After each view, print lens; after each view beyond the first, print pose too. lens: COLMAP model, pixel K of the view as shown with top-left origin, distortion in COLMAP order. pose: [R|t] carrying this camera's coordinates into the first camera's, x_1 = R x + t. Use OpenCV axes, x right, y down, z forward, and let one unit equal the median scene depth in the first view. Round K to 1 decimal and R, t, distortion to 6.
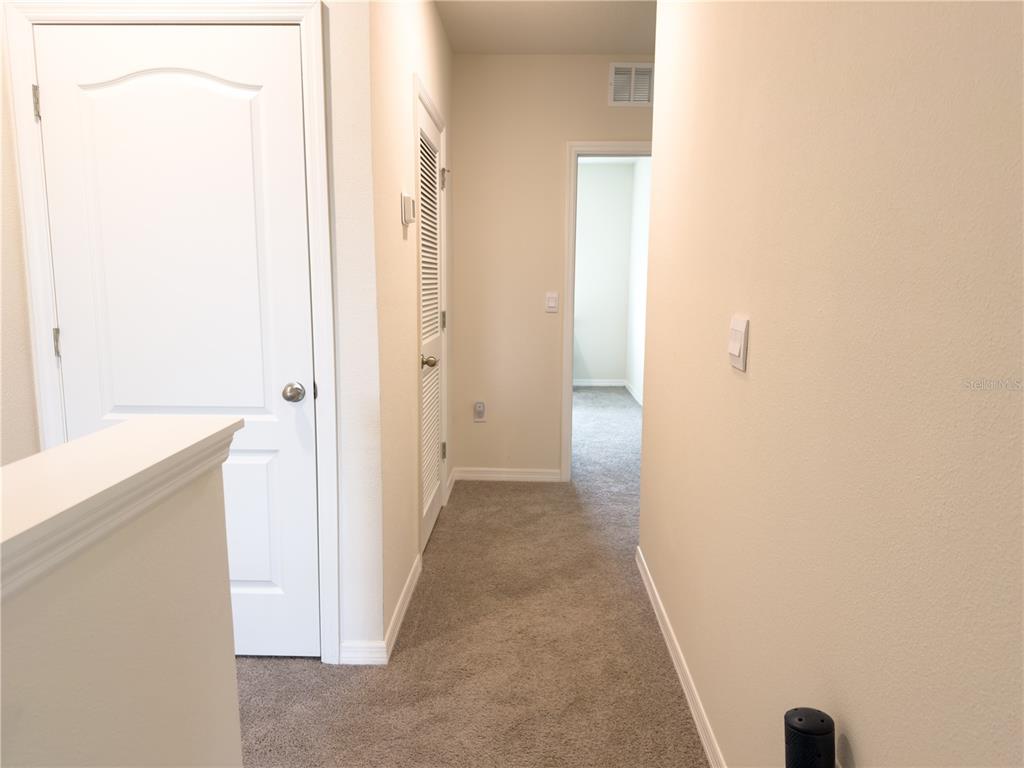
lens RADIAL K [[726.6, 0, 514.0], [0, 726.6, 380.2], [0, 0, 1]] dist [0.033280, -0.041526]
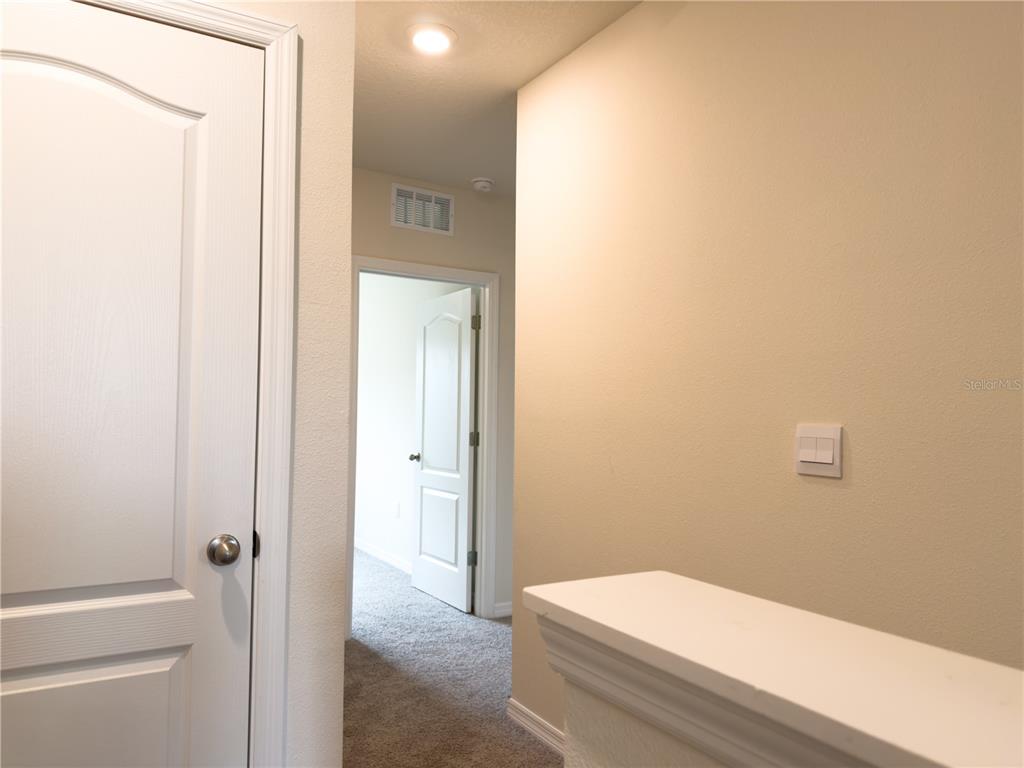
lens RADIAL K [[726.6, 0, 512.6], [0, 726.6, 386.1], [0, 0, 1]] dist [0.033280, -0.041526]
pose [[0.849141, 0.024748, 0.527586, -0.315529], [0.069116, 0.985105, -0.157450, -0.006211], [-0.523624, 0.170162, 0.834783, 0.201792]]
